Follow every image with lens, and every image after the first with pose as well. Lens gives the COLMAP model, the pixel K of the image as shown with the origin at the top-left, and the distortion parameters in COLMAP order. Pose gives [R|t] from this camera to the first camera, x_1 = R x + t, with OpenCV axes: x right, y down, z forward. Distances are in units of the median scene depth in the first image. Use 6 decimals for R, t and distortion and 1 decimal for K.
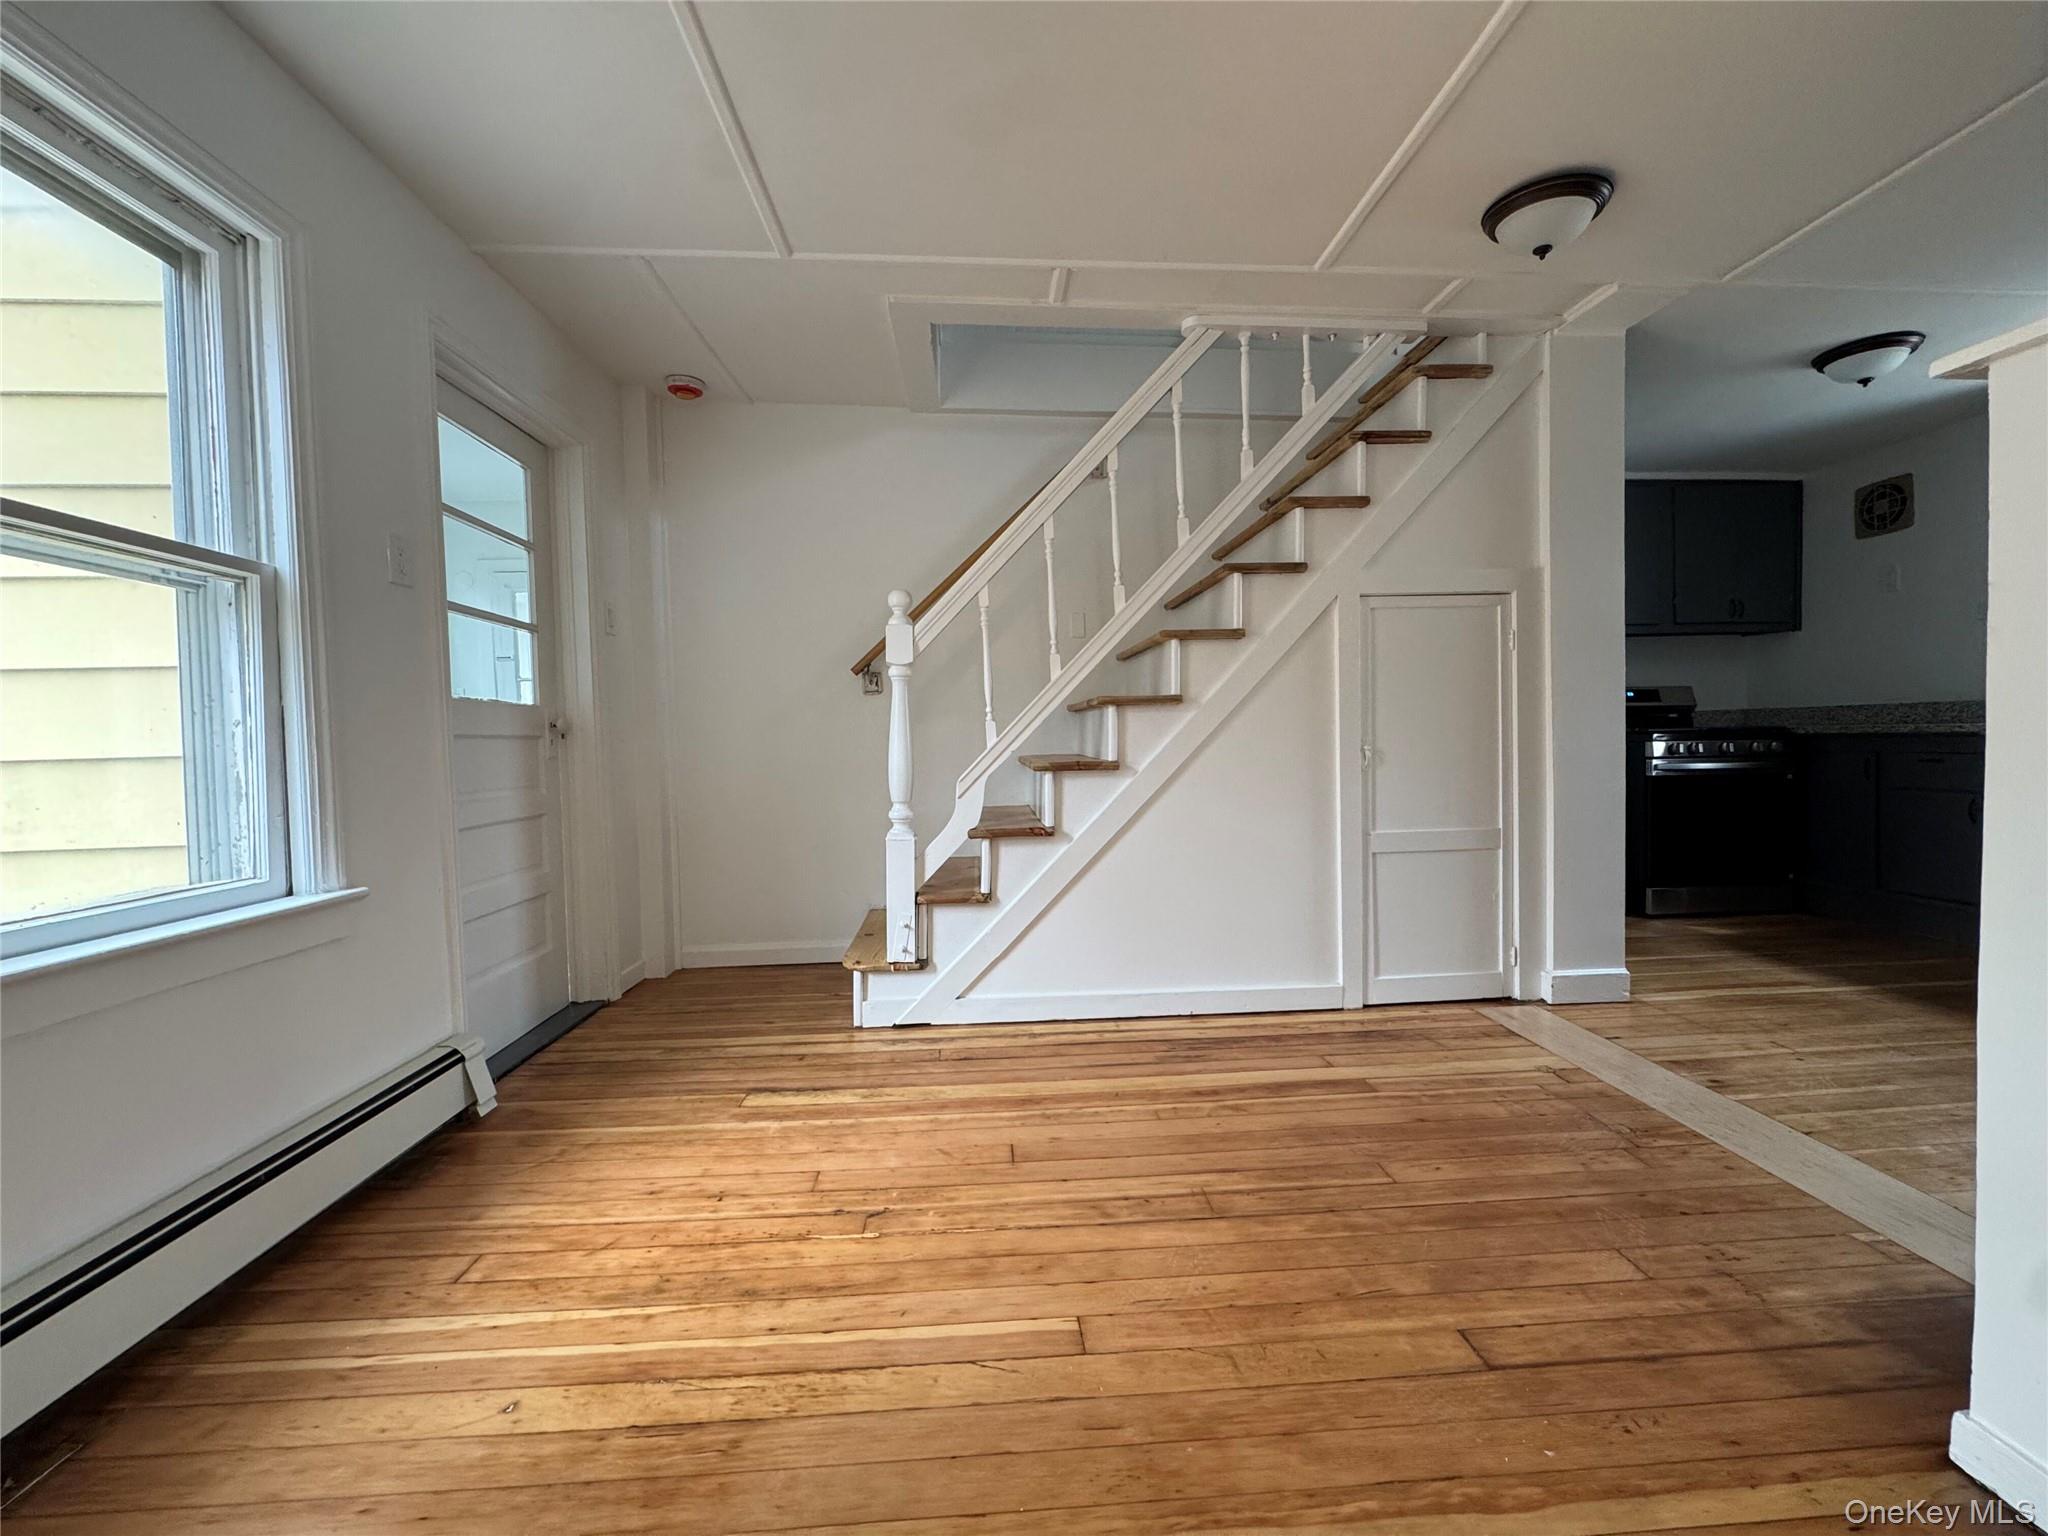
lens RADIAL K [[816.2, 0, 1025.0], [0, 816.2, 765.8], [0, 0, 1]] dist [-0.005035, 0.001242]
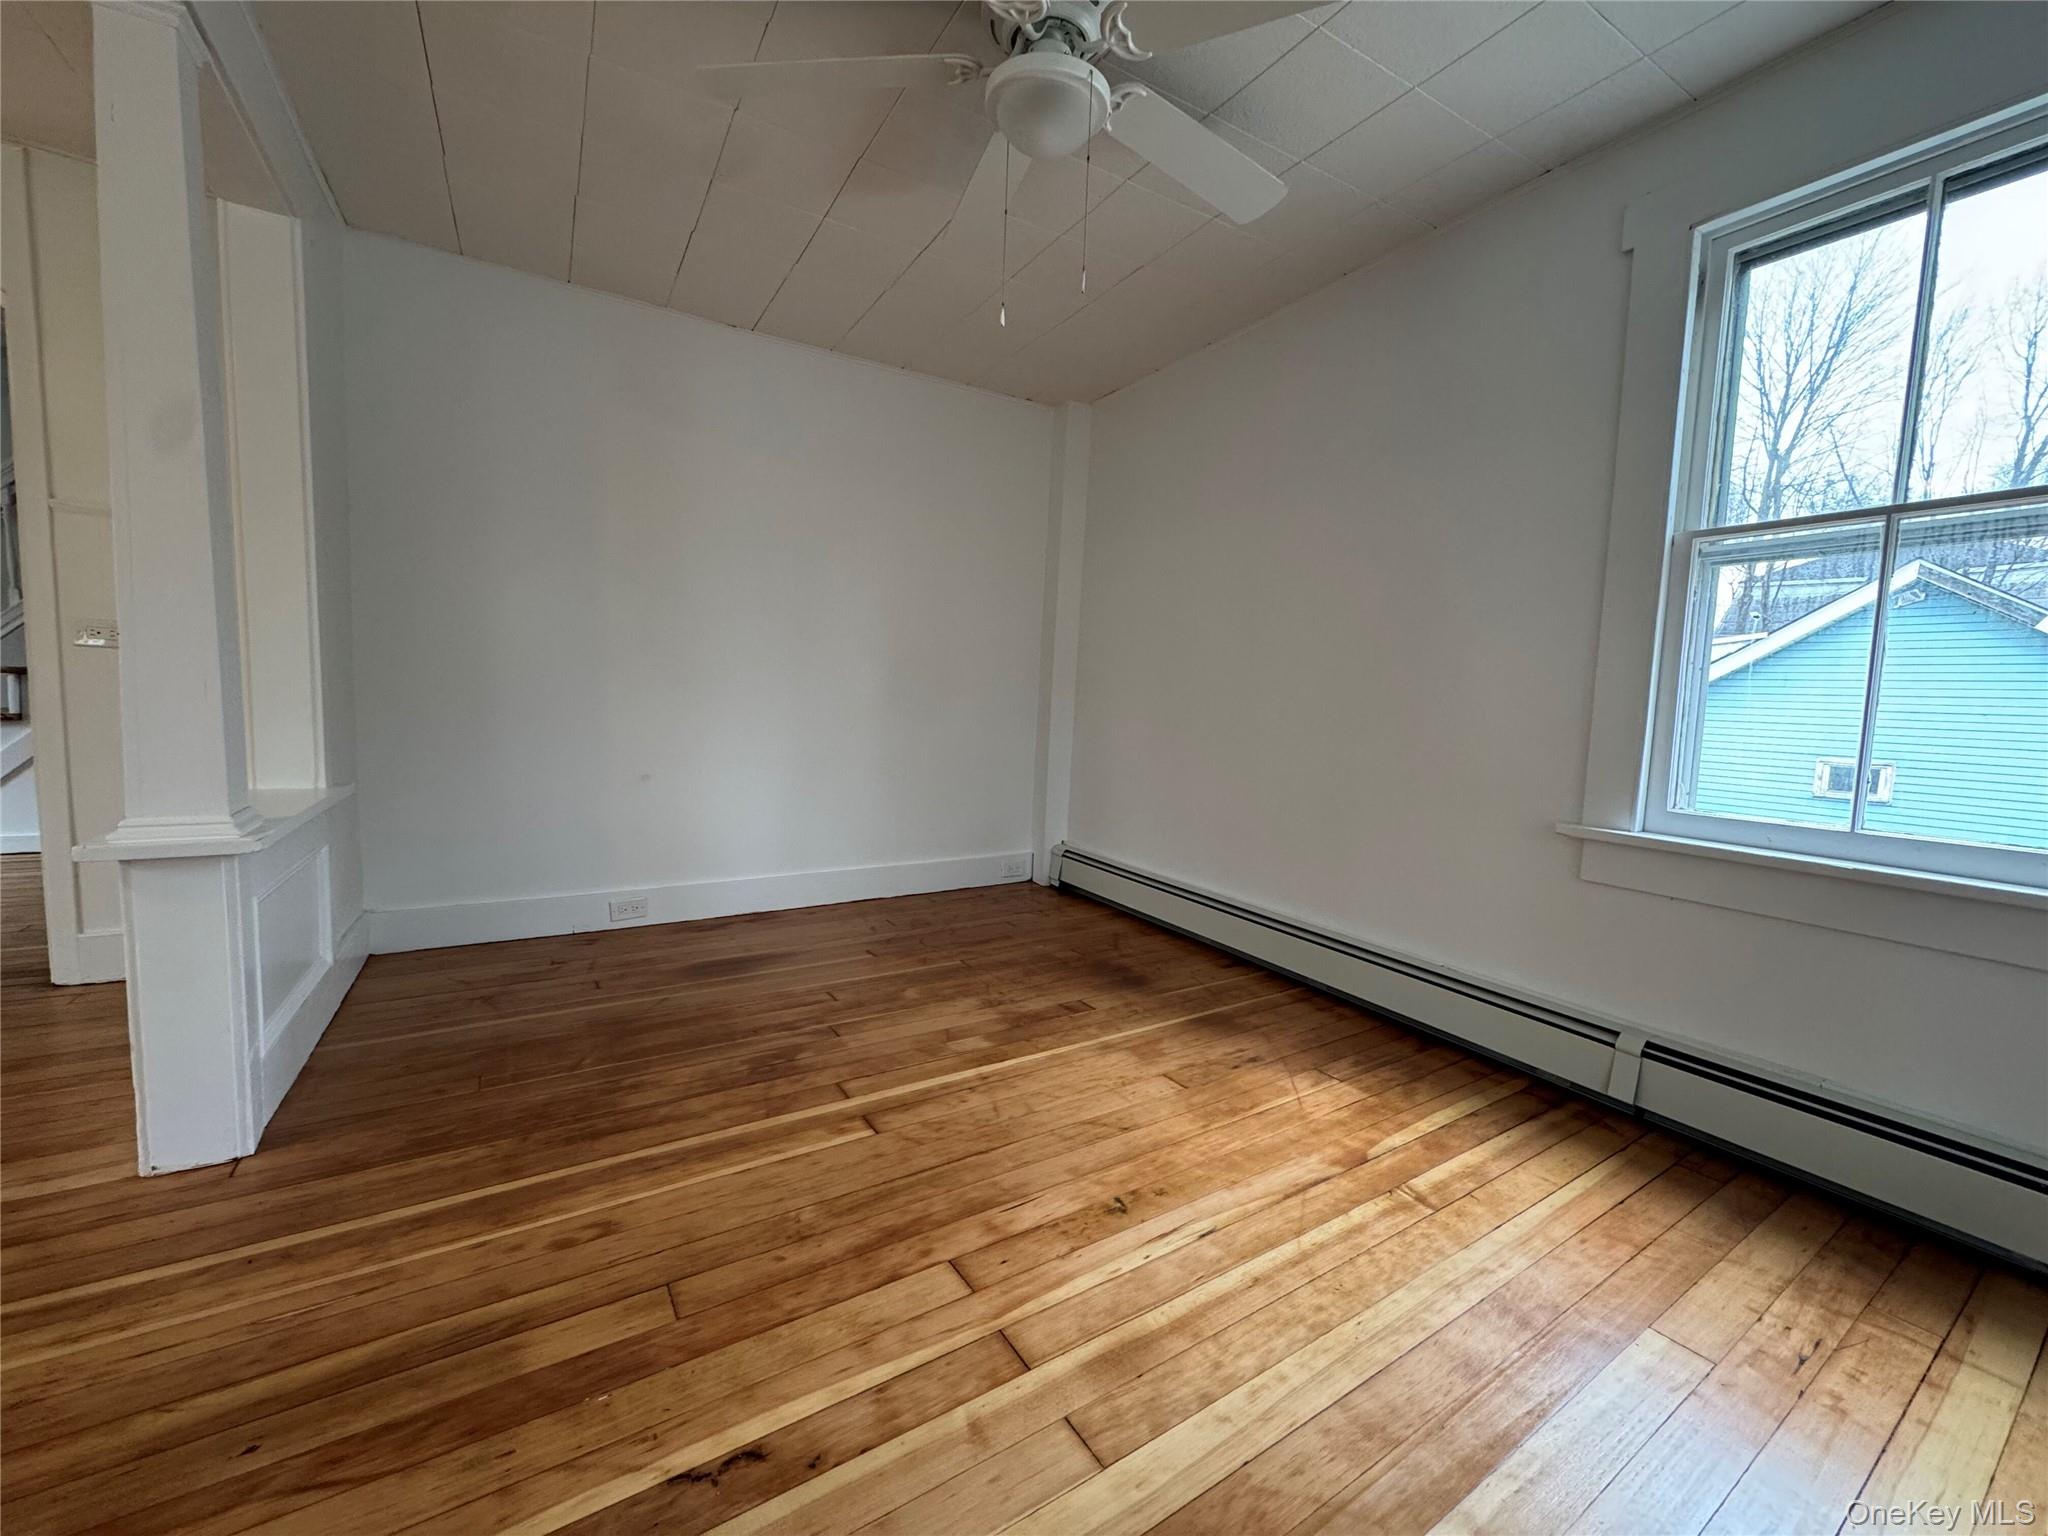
lens RADIAL K [[816.2, 0, 1031.5], [0, 816.2, 767.9], [0, 0, 1]] dist [-0.005035, 0.001242]
pose [[0.879787, 0.015523, 0.475115, 0.879031], [-0.041215, 0.998194, 0.043706, 0.036405], [-0.473578, -0.058034, 0.878838, -1.015660]]
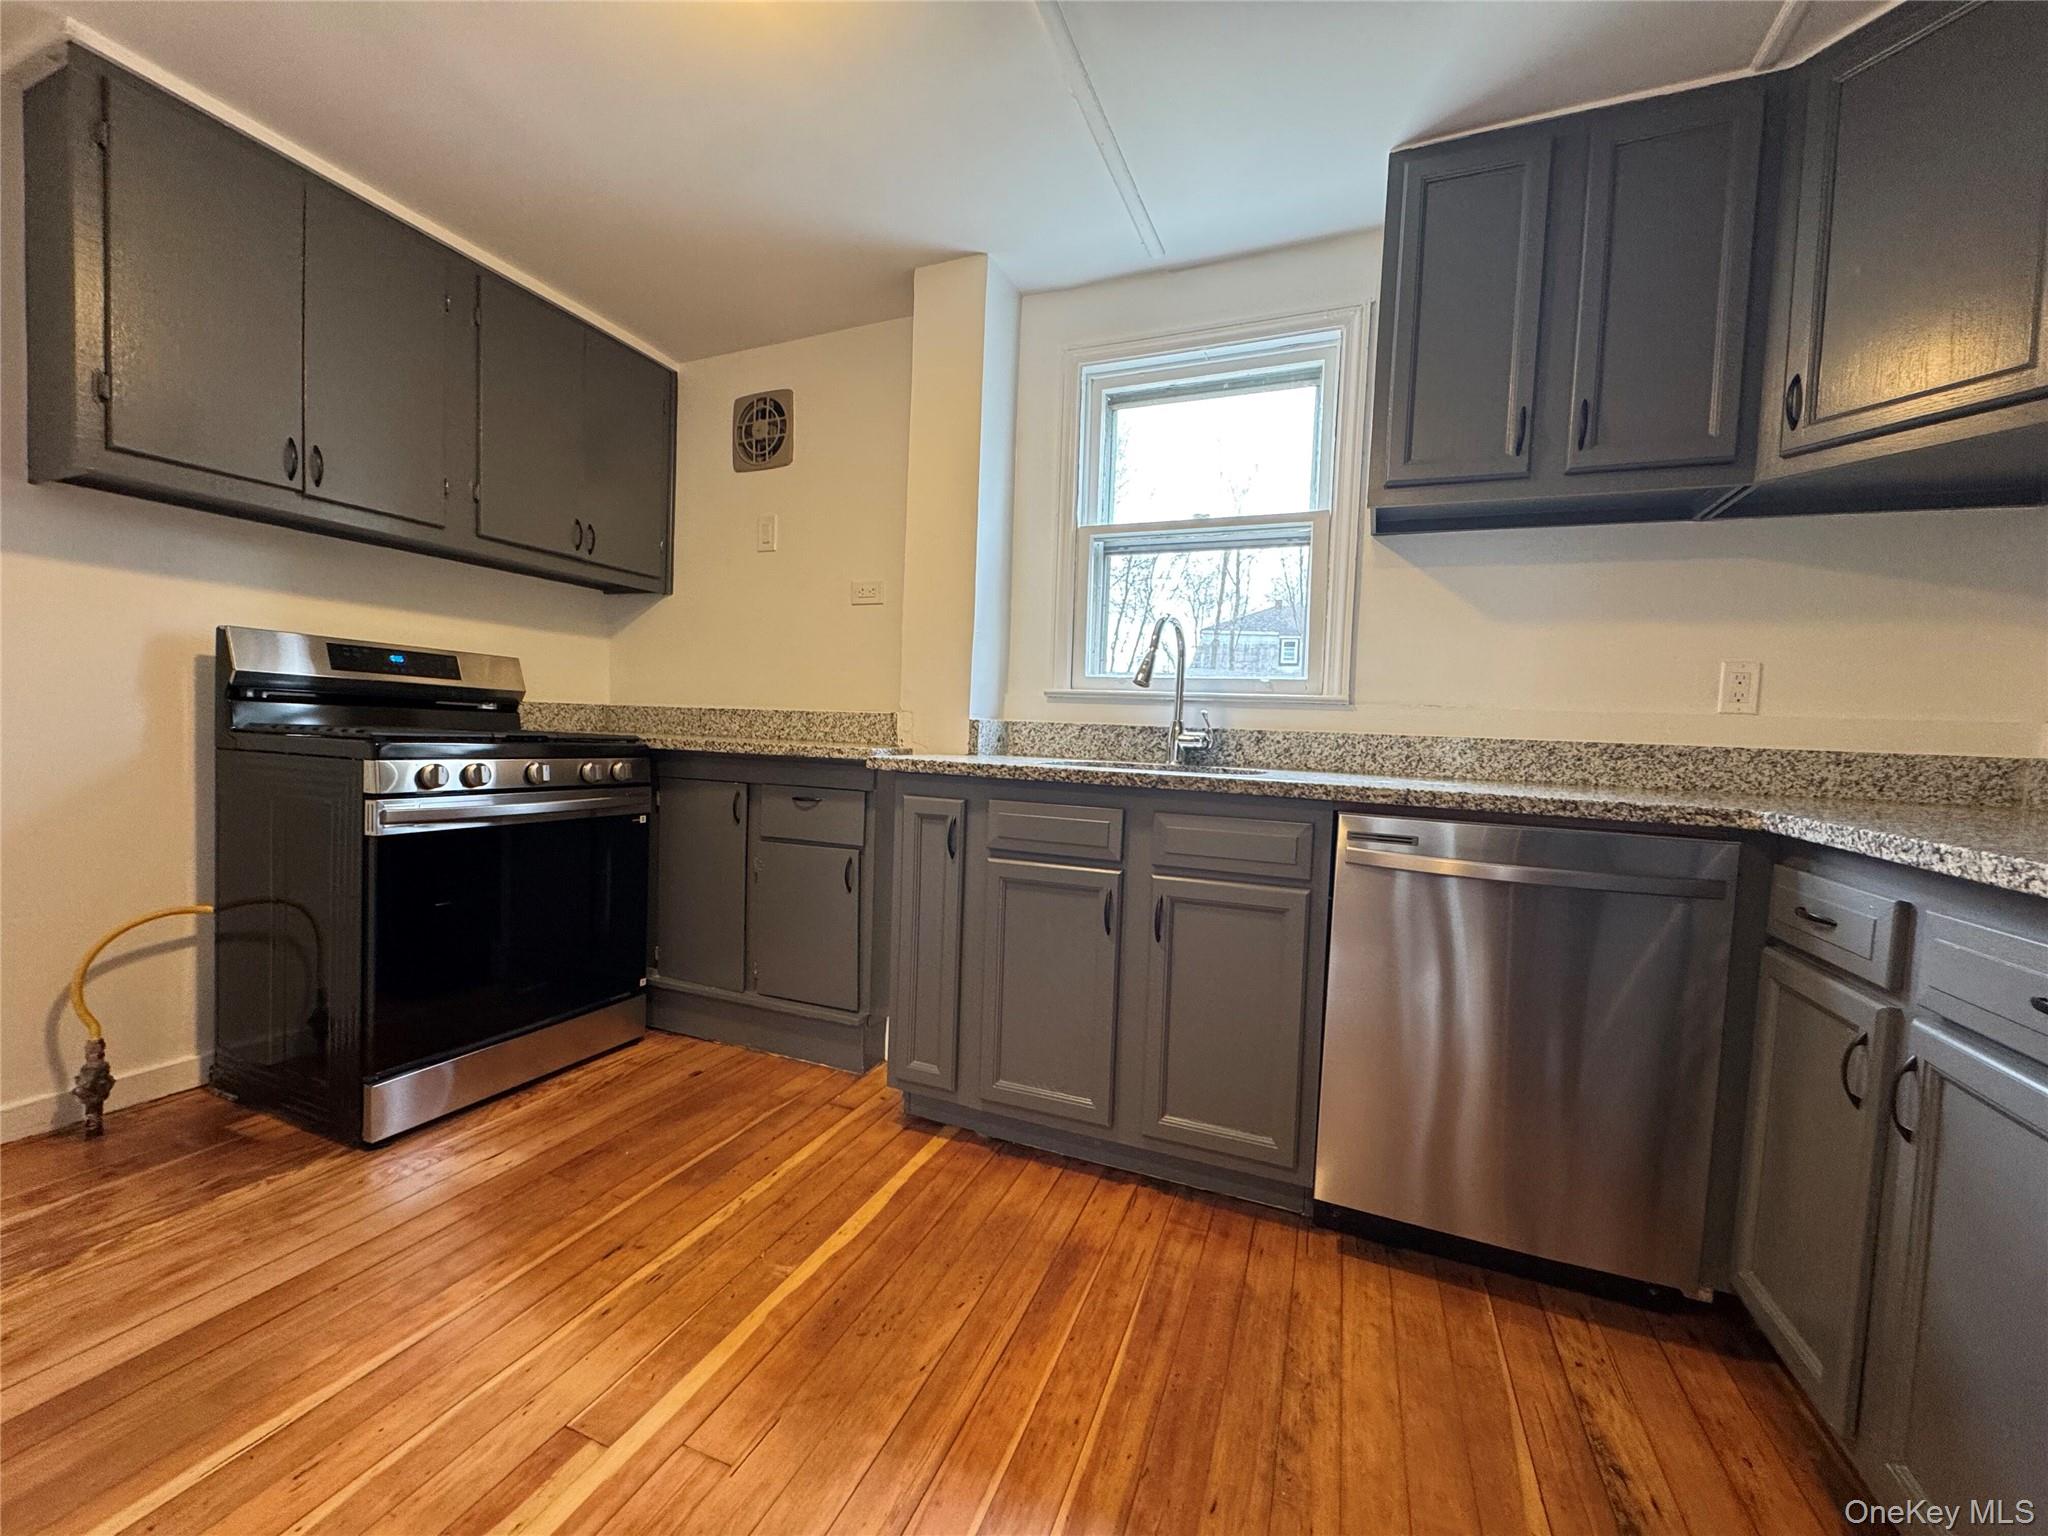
lens RADIAL K [[816.2, 0, 1023.0], [0, 816.2, 766.4], [0, 0, 1]] dist [-0.005035, 0.001242]
pose [[0.437827, 0.001126, 0.899058, 0.758177], [-0.016032, 0.999850, 0.006556, -0.051047], [-0.898916, -0.017284, 0.437780, 0.703494]]
